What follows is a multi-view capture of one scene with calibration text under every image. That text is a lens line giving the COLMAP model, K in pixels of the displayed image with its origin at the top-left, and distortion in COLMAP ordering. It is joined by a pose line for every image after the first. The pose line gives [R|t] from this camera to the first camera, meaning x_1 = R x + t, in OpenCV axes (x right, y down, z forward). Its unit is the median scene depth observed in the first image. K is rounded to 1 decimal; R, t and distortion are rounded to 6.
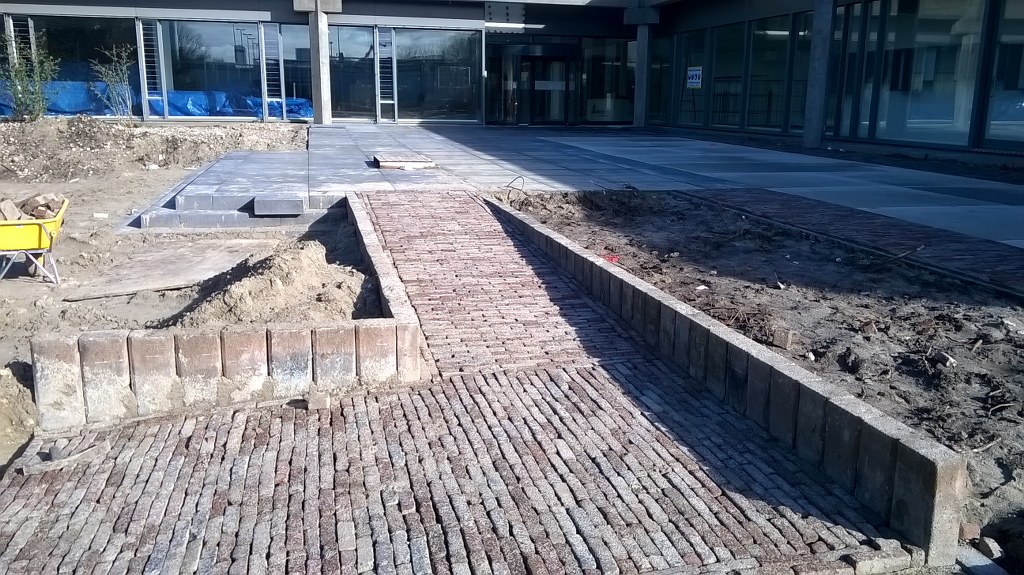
lens RADIAL K [[851.6, 0, 512.0], [0, 851.6, 287.5], [0, 0, 1]] dist [0.087363, -0.133450]
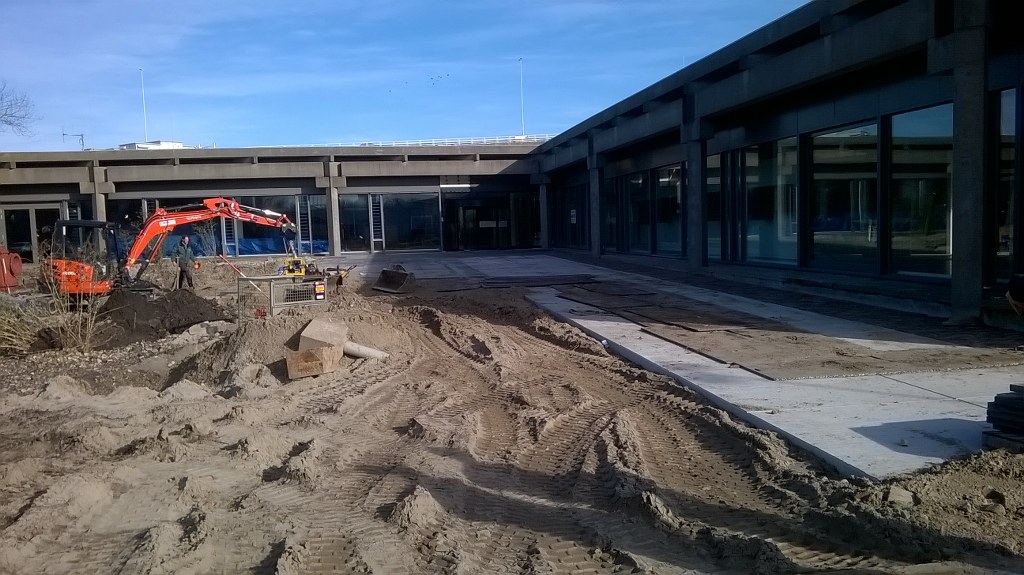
lens RADIAL K [[851.6, 0, 512.0], [0, 851.6, 287.5], [0, 0, 1]] dist [0.087363, -0.133450]
pose [[0.996244, -0.037165, -0.078207, 0.215724], [0.025292, 0.988712, -0.147677, 0.101882], [0.082812, 0.145144, 0.985939, -0.488141]]
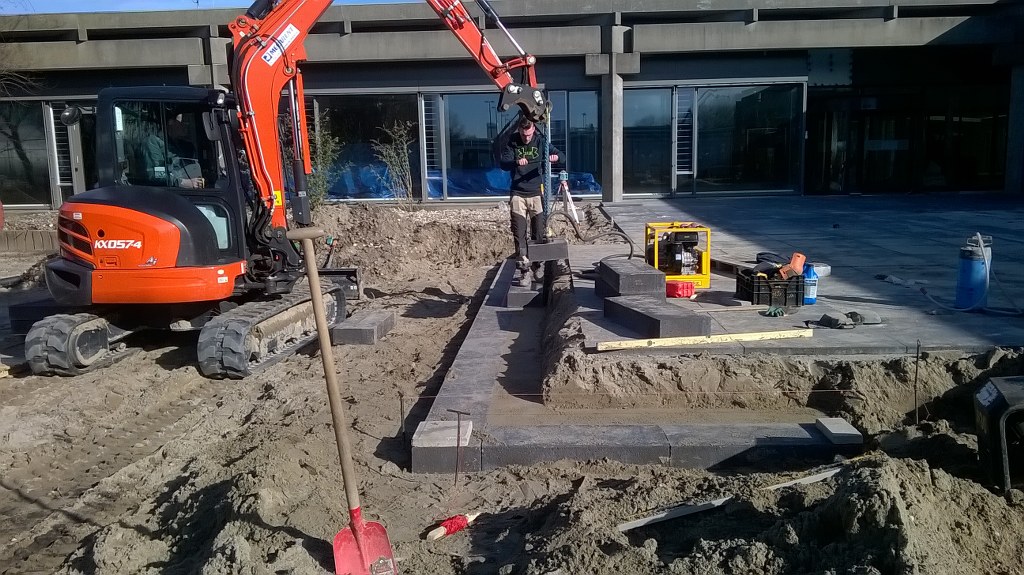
lens RADIAL K [[851.6, 0, 512.0], [0, 851.6, 287.5], [0, 0, 1]] dist [0.087363, -0.133450]
pose [[0.962439, 0.007692, -0.271390, -0.081926], [-0.028249, 0.997010, -0.071923, -0.038083], [0.270026, 0.076888, 0.959778, 0.149843]]
